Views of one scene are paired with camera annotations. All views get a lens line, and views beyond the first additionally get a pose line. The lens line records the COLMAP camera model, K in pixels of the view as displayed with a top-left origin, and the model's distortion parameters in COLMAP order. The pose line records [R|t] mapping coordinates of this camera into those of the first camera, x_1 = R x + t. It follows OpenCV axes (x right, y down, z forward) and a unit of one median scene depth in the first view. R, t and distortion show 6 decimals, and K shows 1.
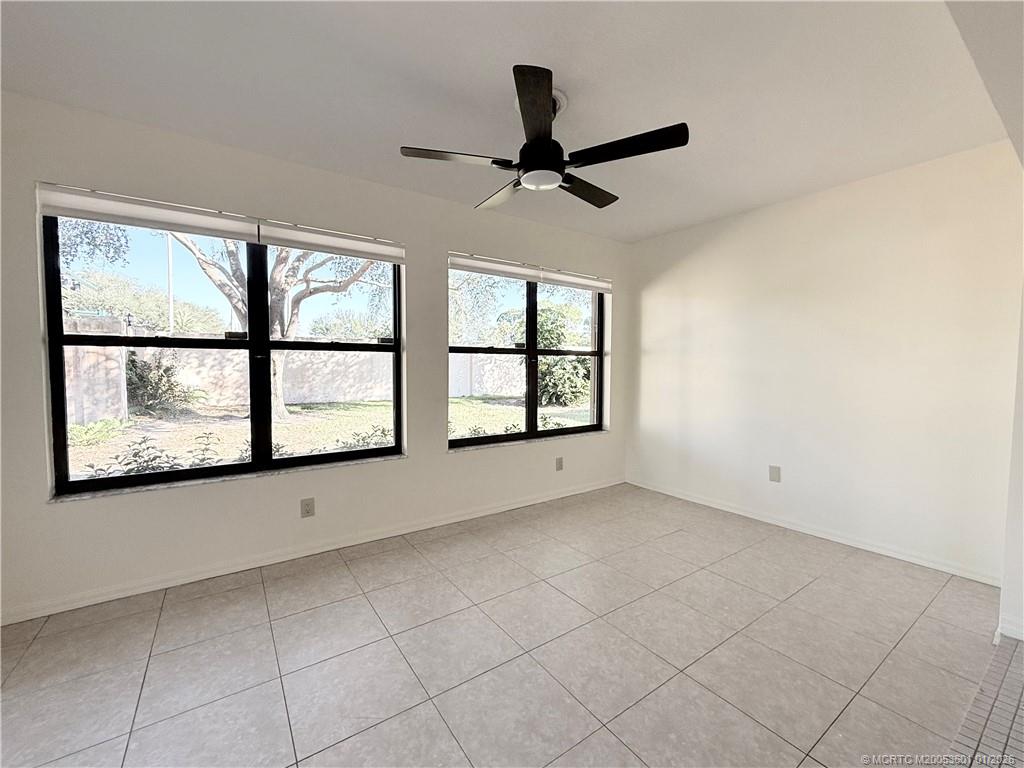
lens RADIAL K [[414.5, 0, 520.6], [0, 414.5, 380.8], [0, 0, 1]] dist [0.004171, 0.000163]
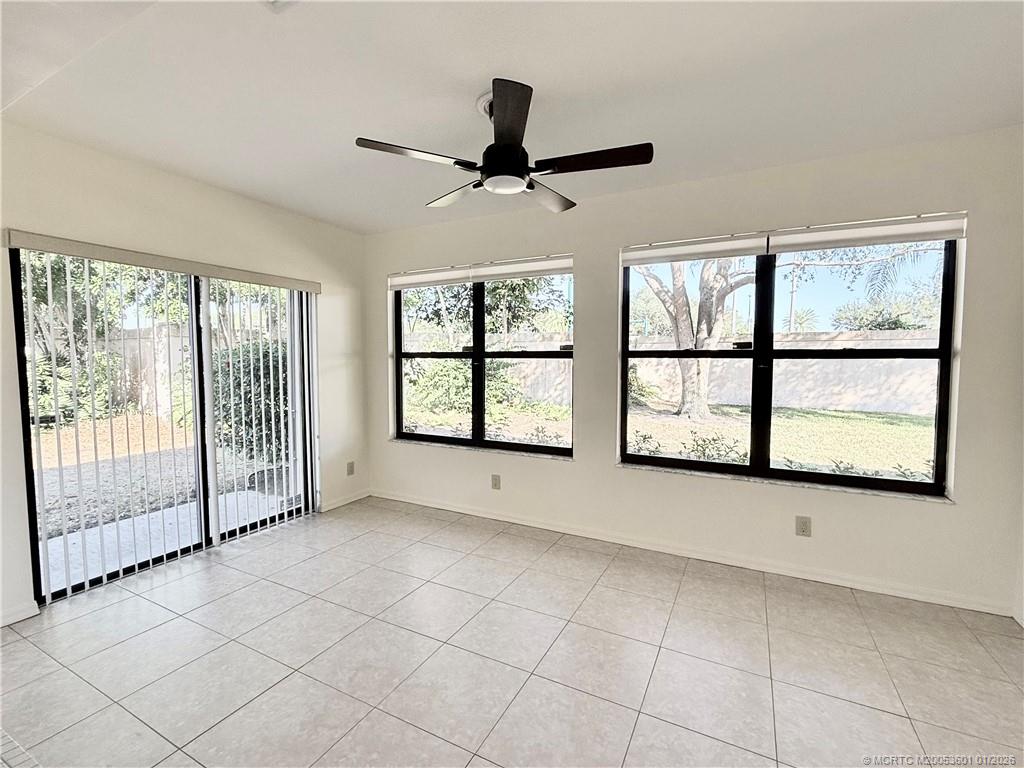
lens RADIAL K [[456.8, 0, 522.1], [0, 456.8, 387.0], [0, 0, 1]] dist [-0.001132, 0.000243]
pose [[0.470493, 0.050118, -0.880979, 0.579083], [-0.035167, 0.998658, 0.038032, -0.032993], [0.881702, 0.013088, 0.471624, 0.312543]]
